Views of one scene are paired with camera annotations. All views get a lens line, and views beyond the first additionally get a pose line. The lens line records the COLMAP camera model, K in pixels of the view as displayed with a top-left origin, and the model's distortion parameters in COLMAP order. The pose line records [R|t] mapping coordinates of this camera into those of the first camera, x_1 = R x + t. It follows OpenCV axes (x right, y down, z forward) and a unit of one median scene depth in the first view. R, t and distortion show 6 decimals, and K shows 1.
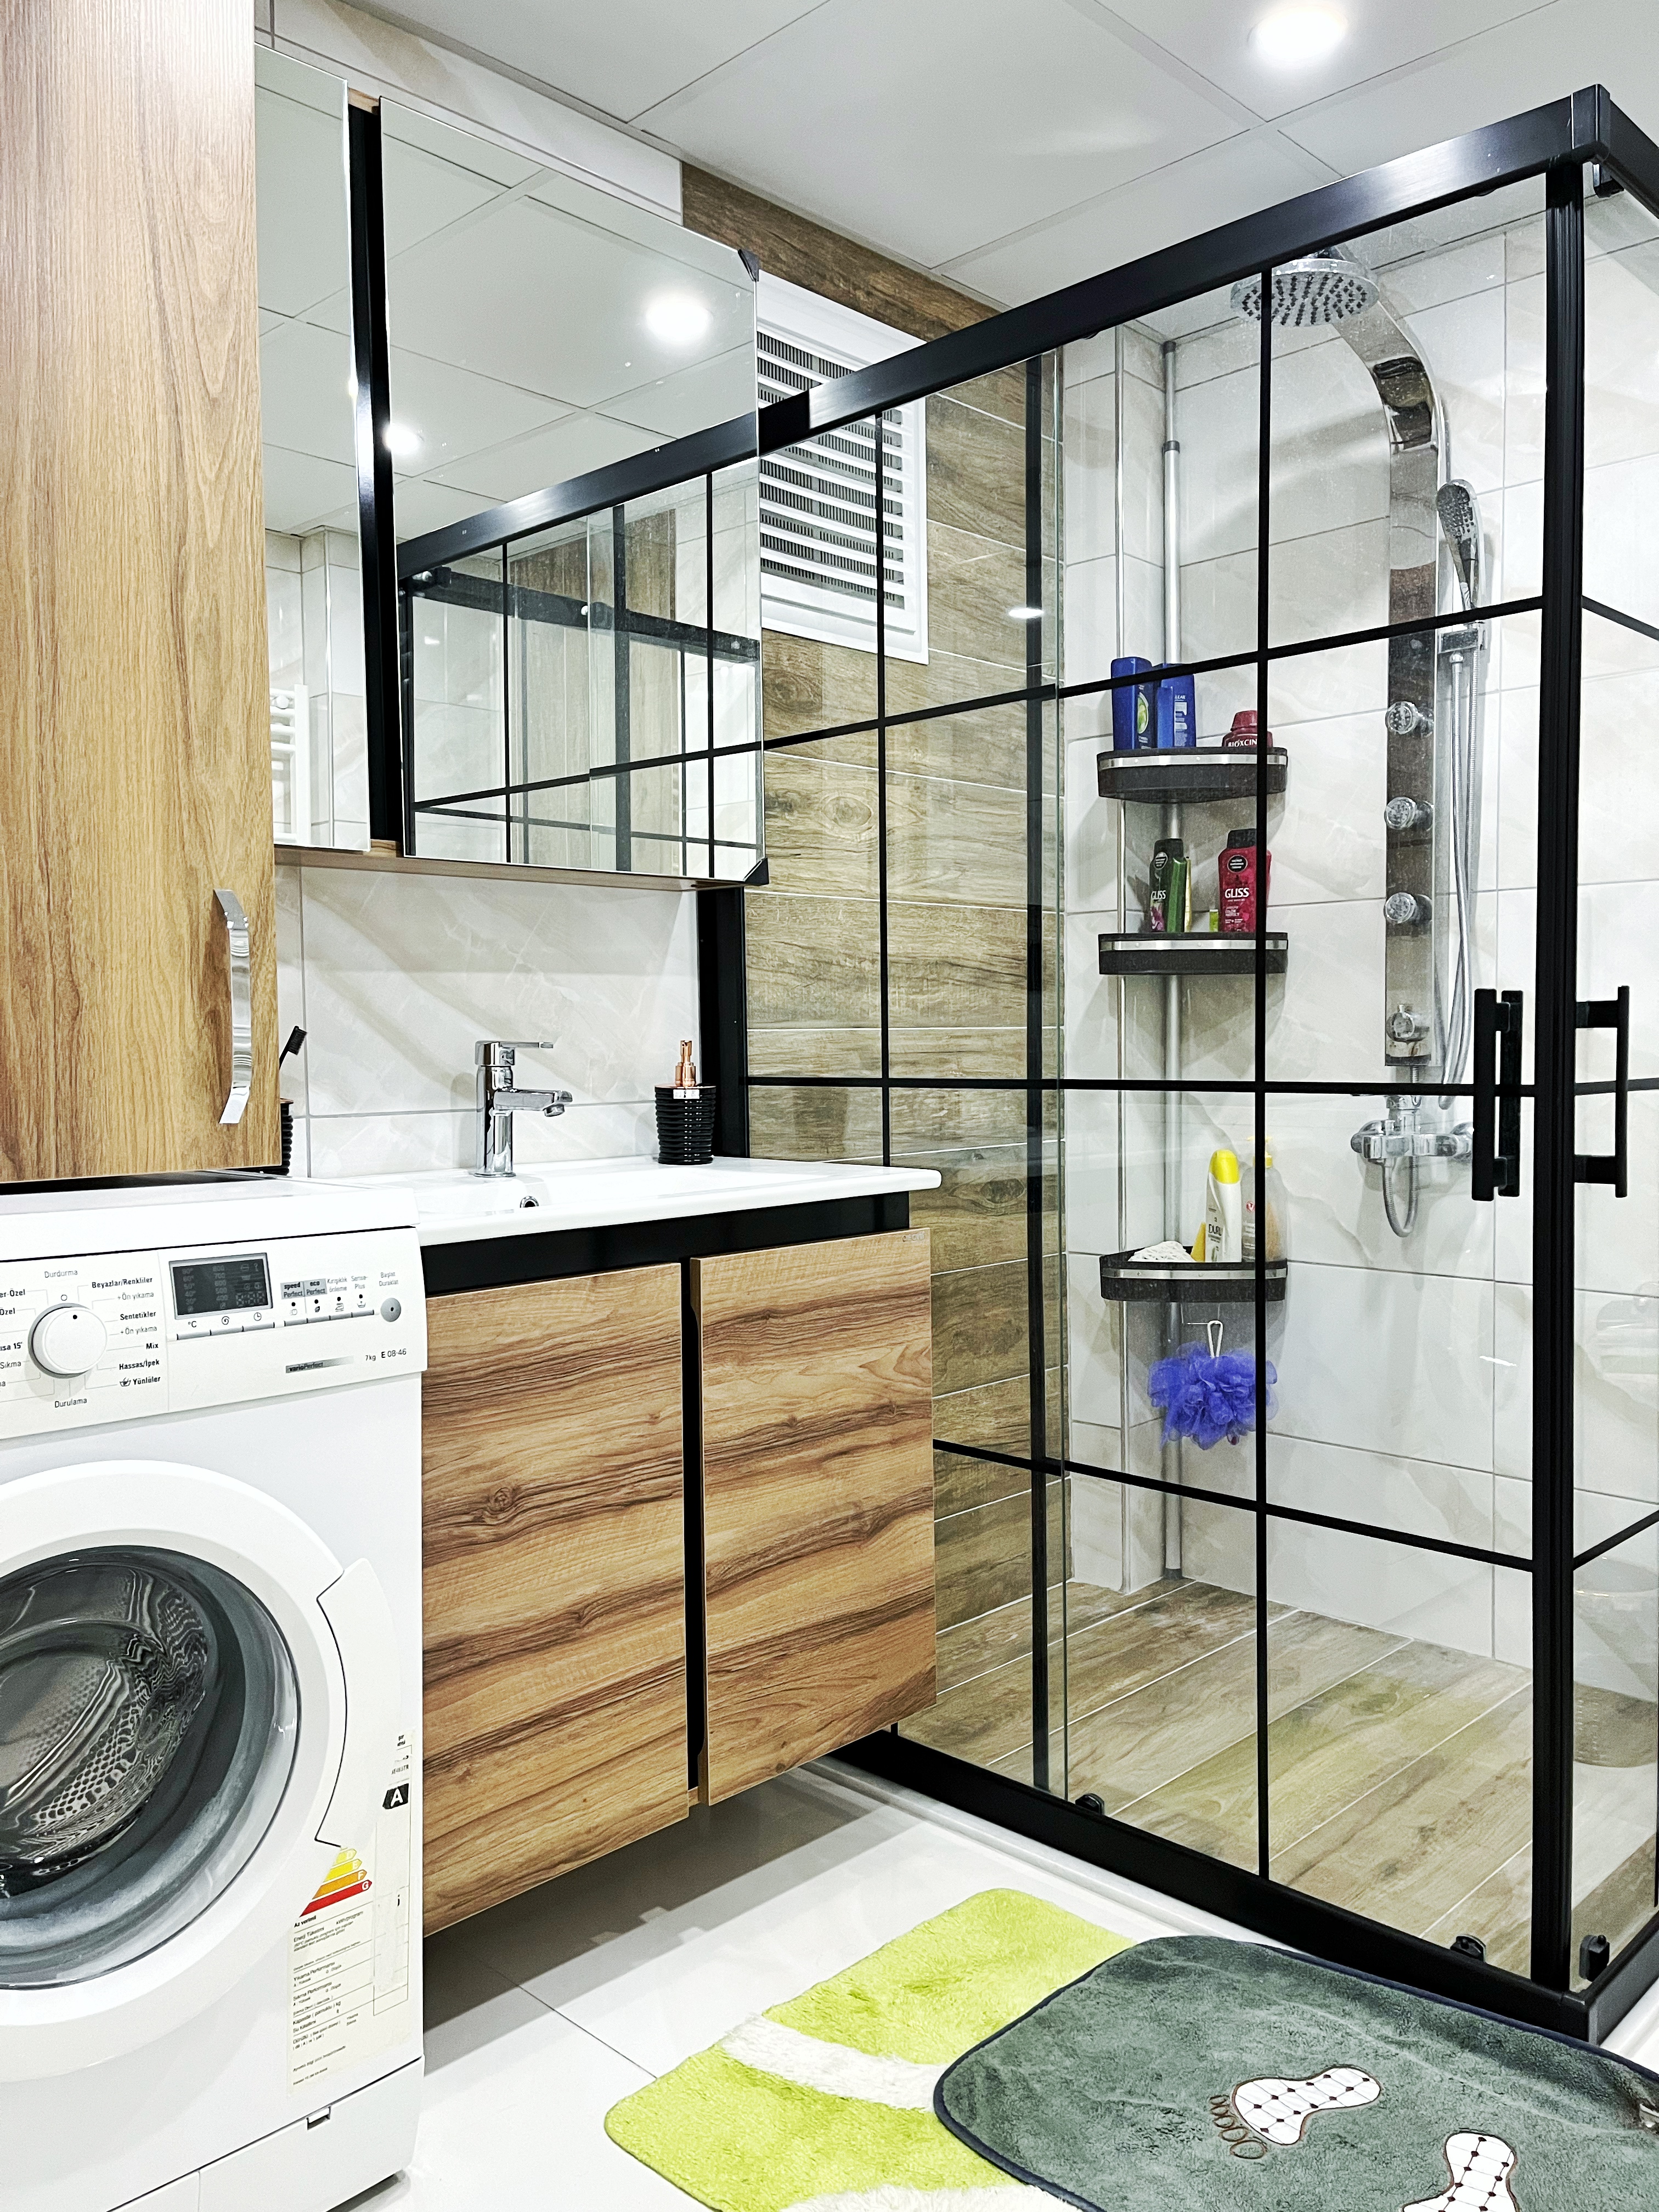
lens RADIAL K [[1680.3, 0, 825.0], [0, 1680.3, 1113.0], [0, 0, 1]] dist [0.070836, -0.083276]
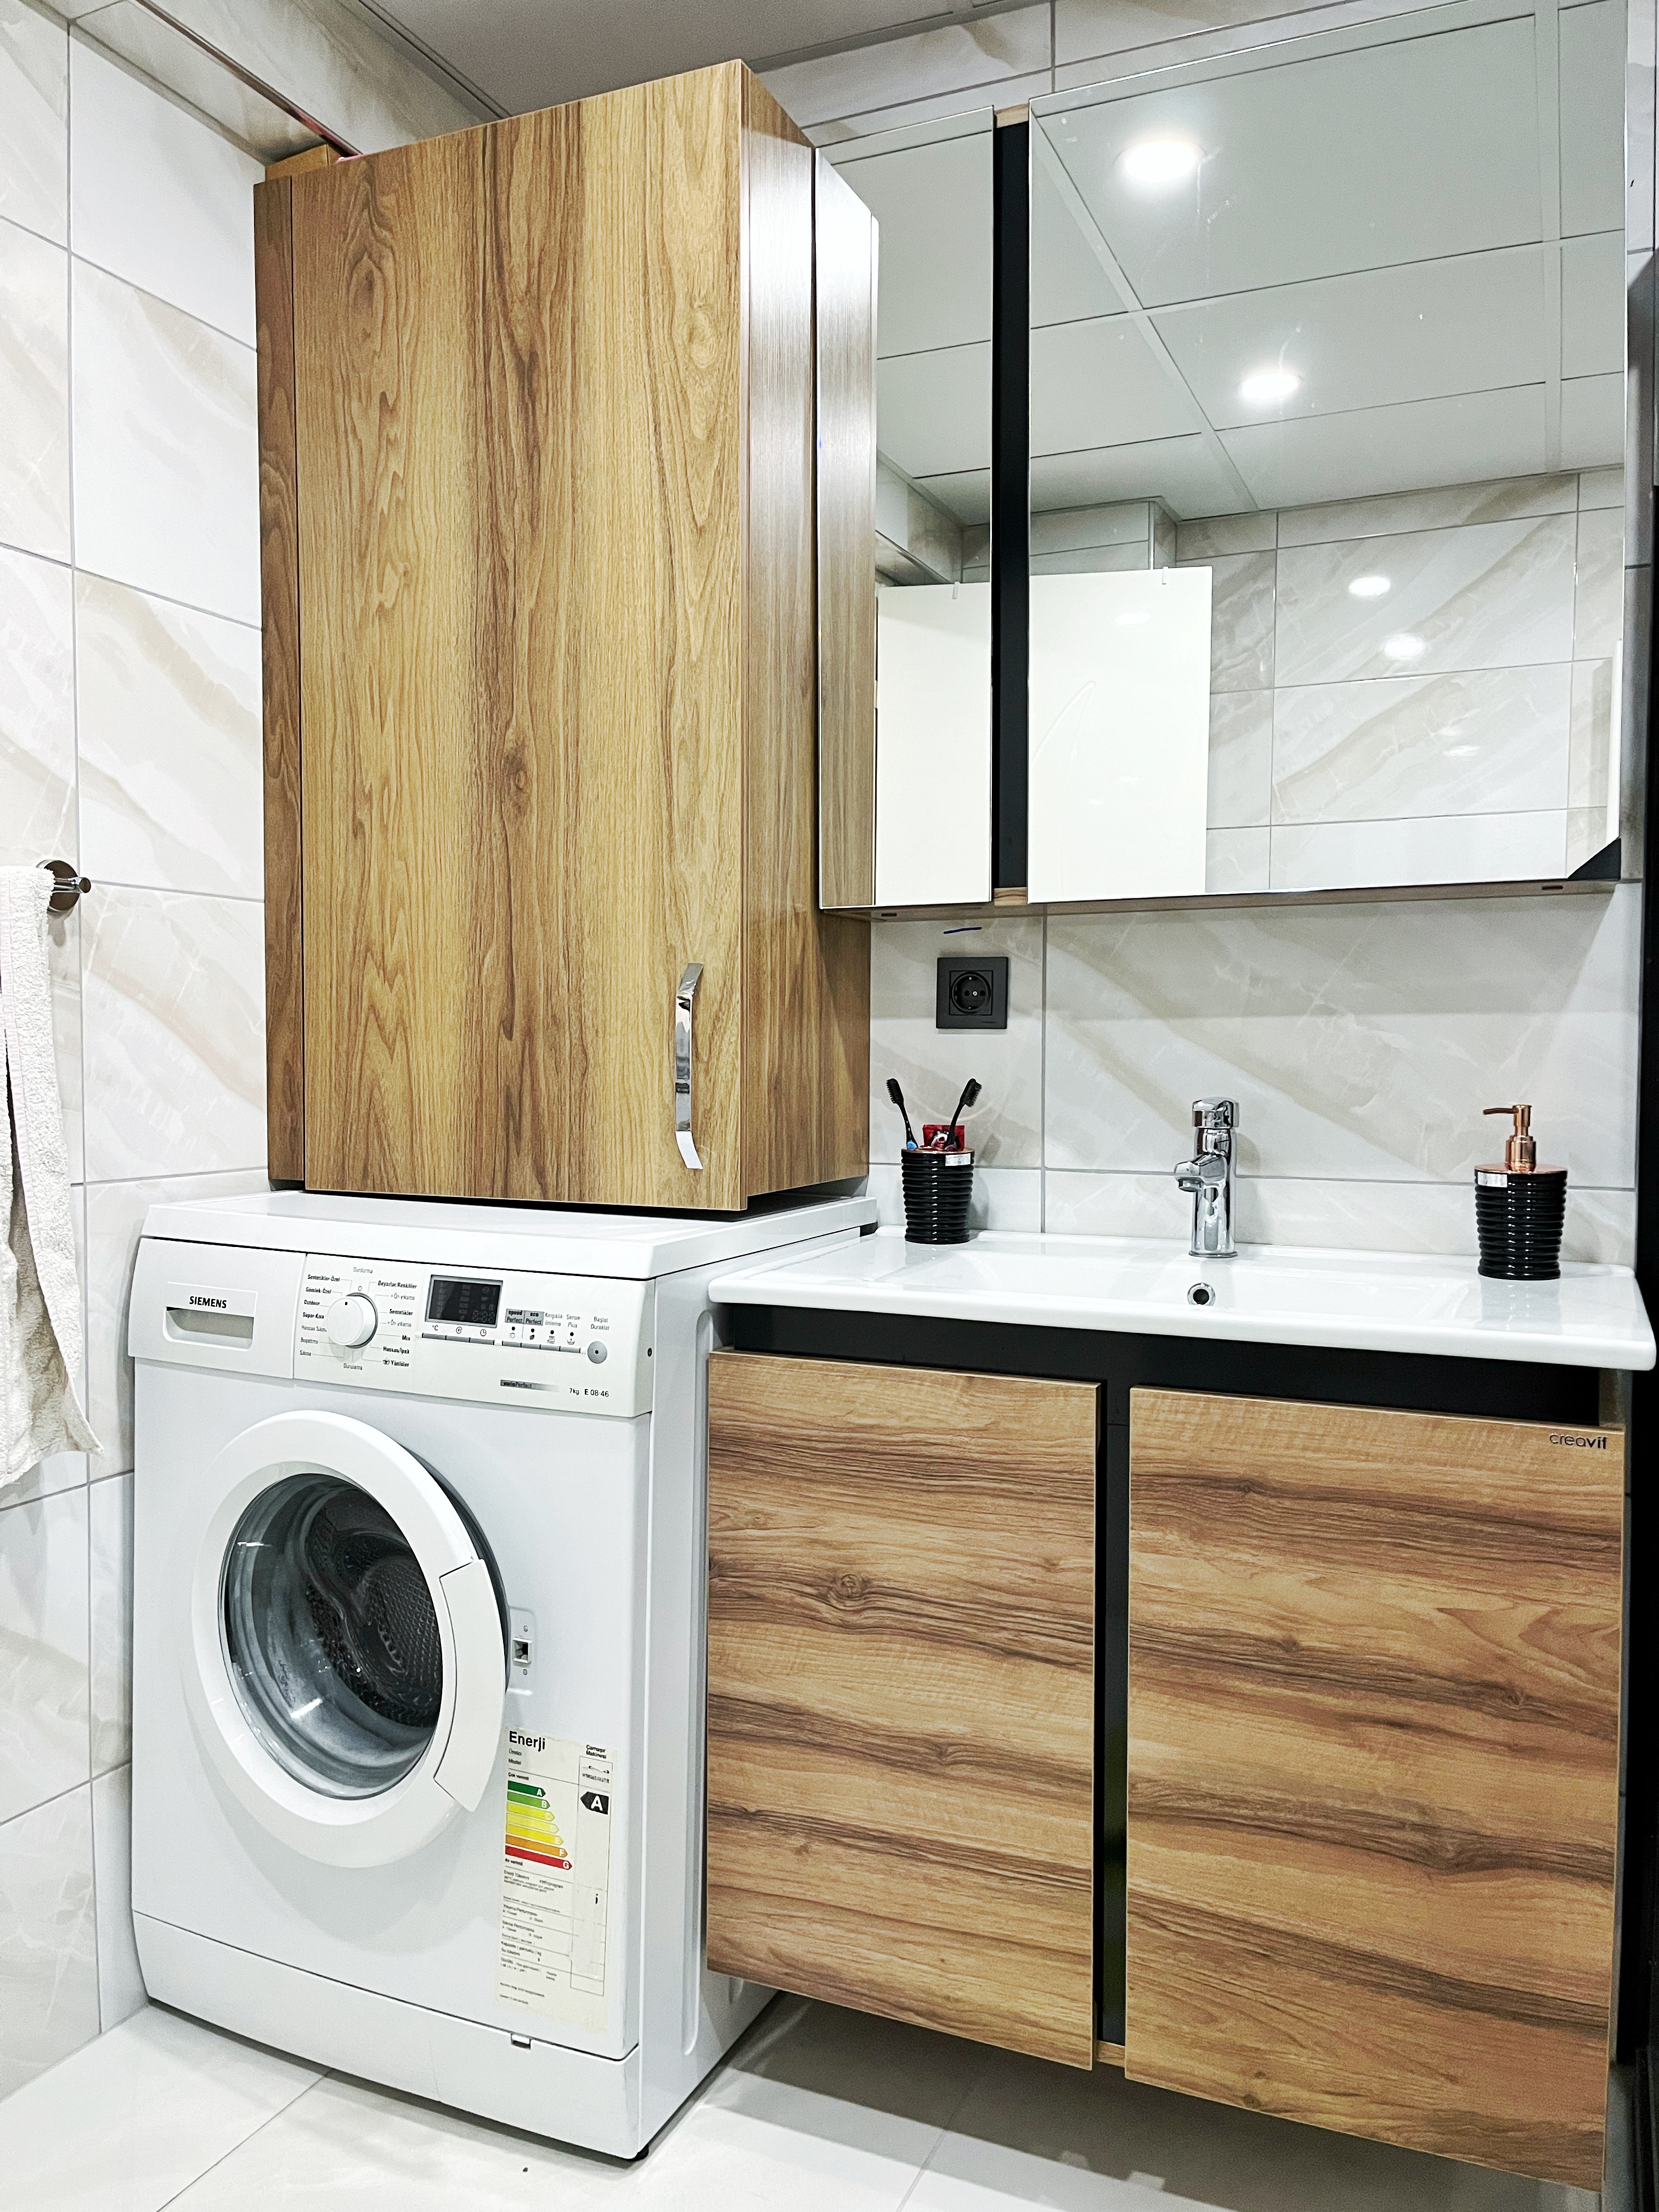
lens RADIAL K [[1680.3, 0, 811.1], [0, 1680.3, 1118.0], [0, 0, 1]] dist [0.070836, -0.083276]
pose [[0.340556, 0.052848, -0.938738, 0.587119], [-0.049278, 0.998050, 0.038310, -0.060343], [0.938932, 0.033212, 0.342496, 0.555686]]
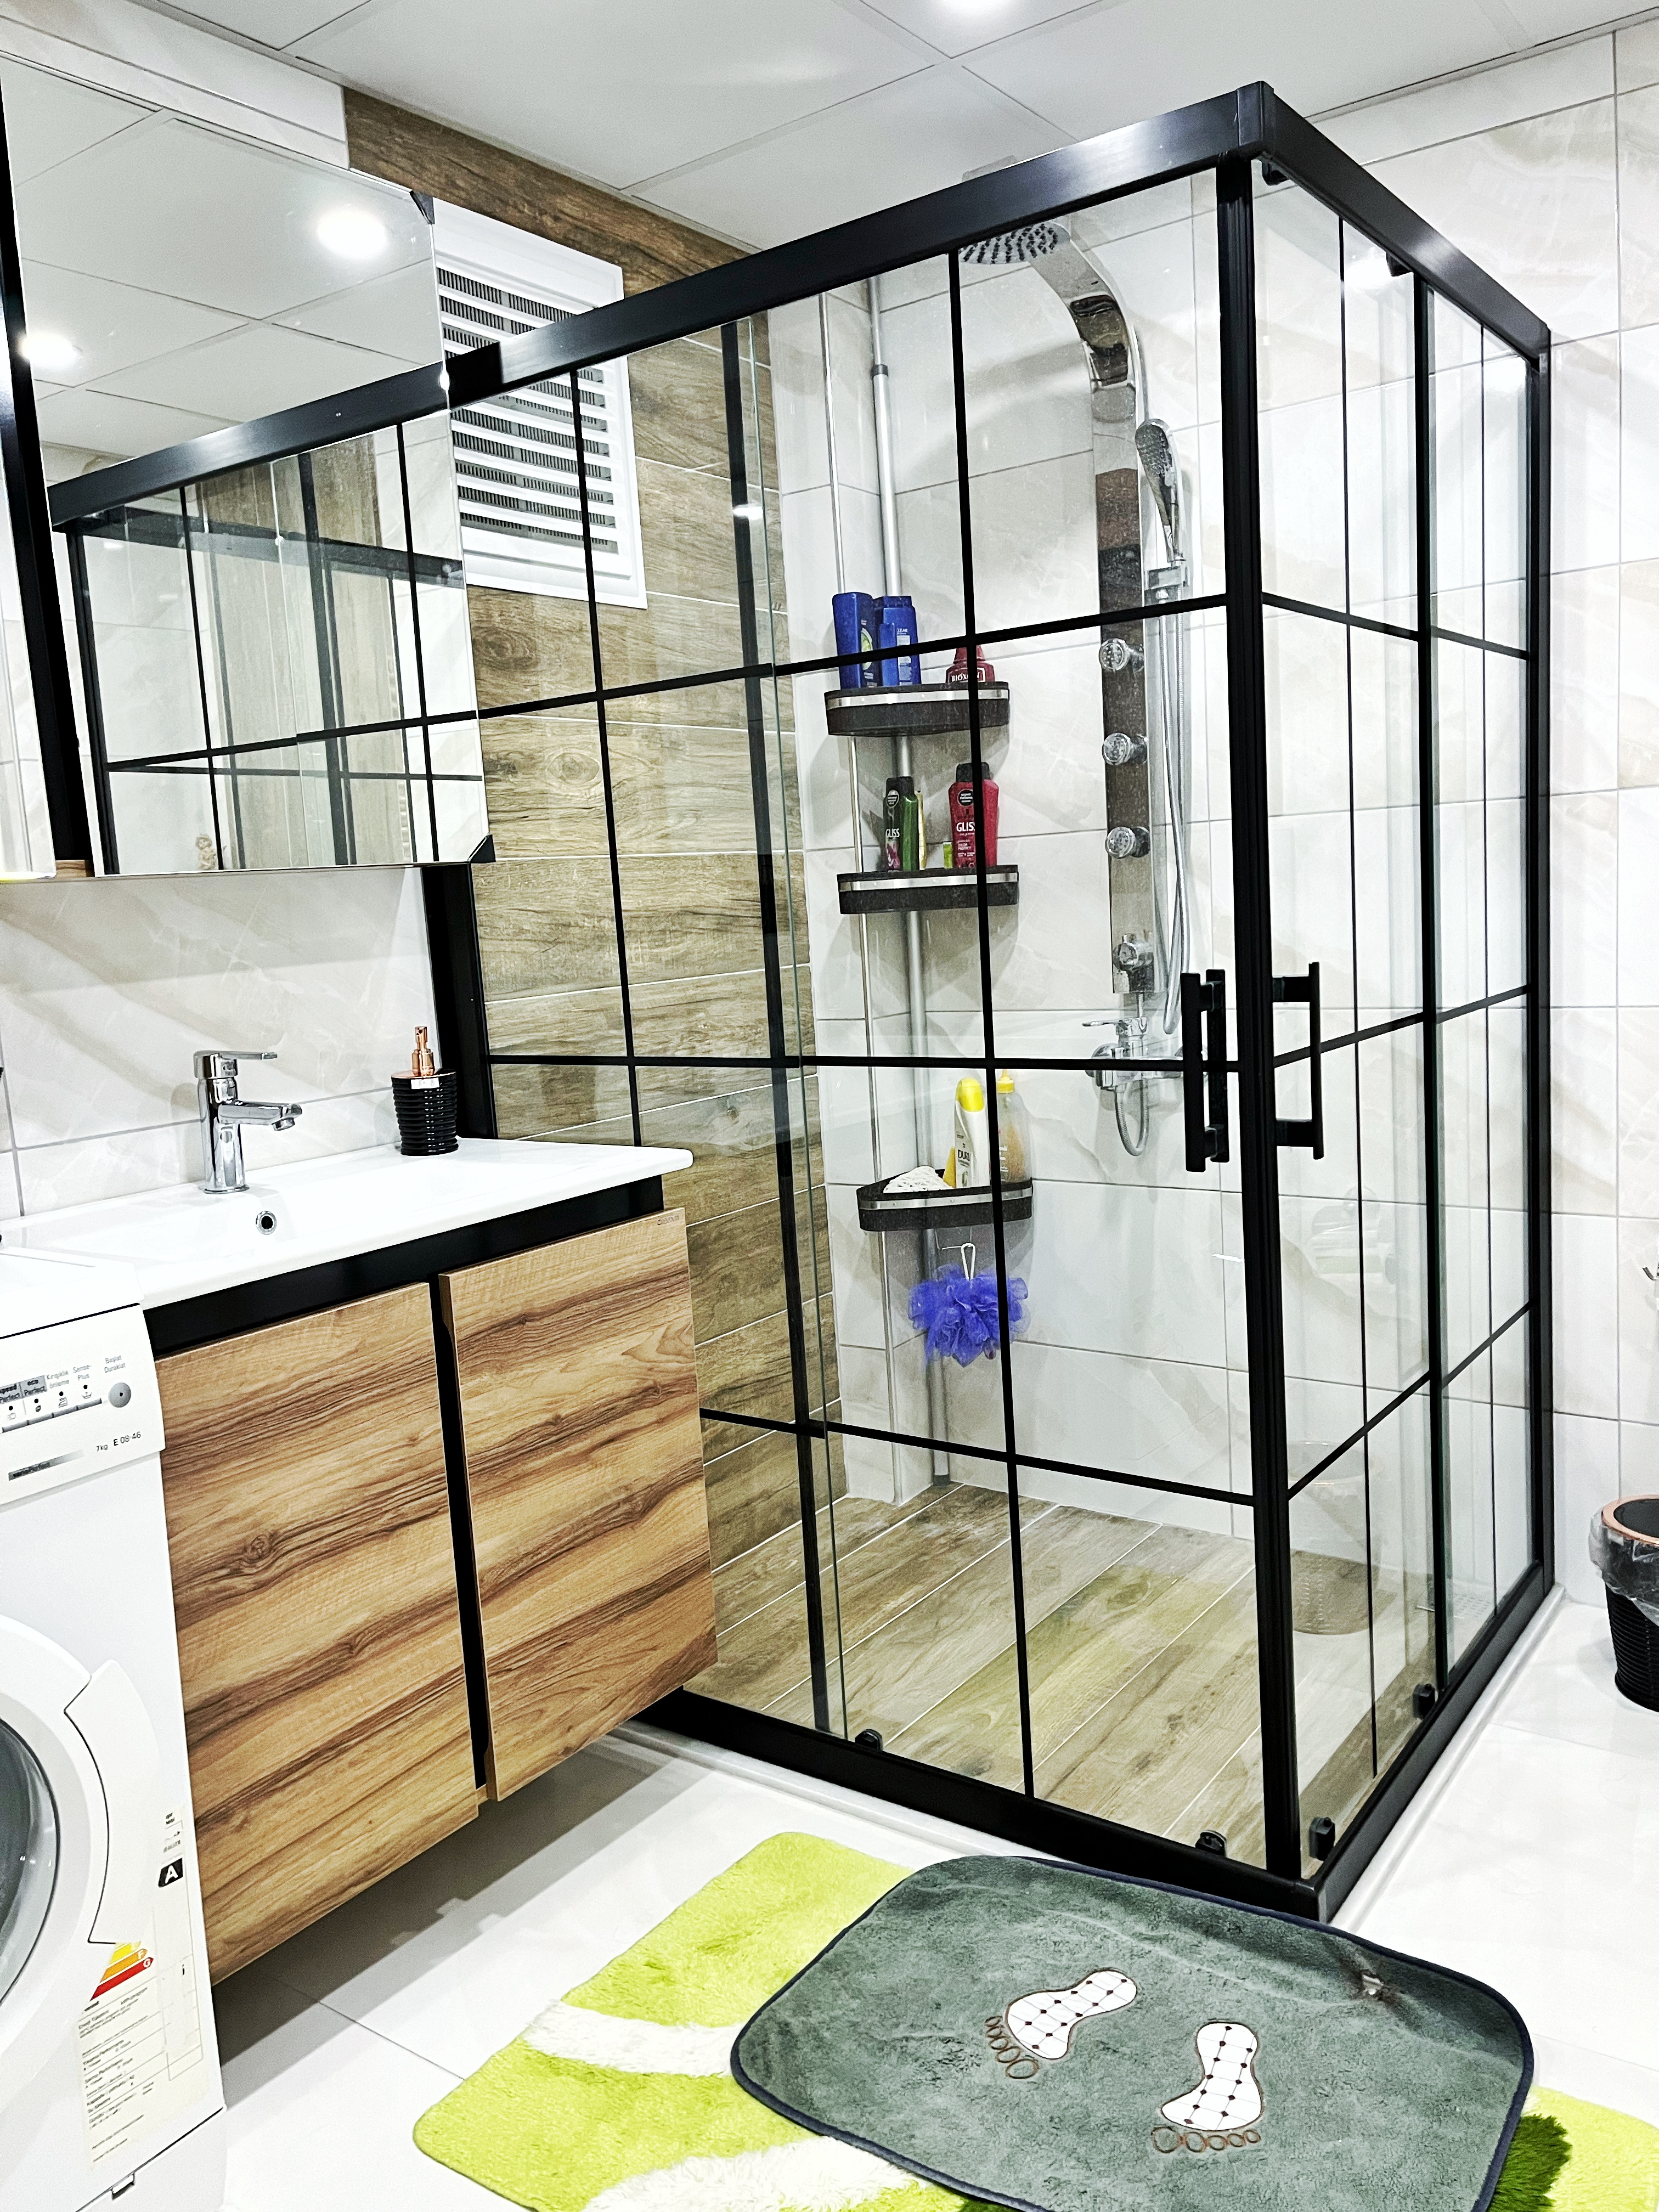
lens RADIAL K [[1680.3, 0, 844.0], [0, 1680.3, 1103.5], [0, 0, 1]] dist [0.070836, -0.083276]
pose [[0.987053, -0.068027, 0.145254, 0.016531], [0.056528, 0.995038, 0.081877, -0.077895], [-0.150103, -0.072606, 0.986001, -0.006278]]
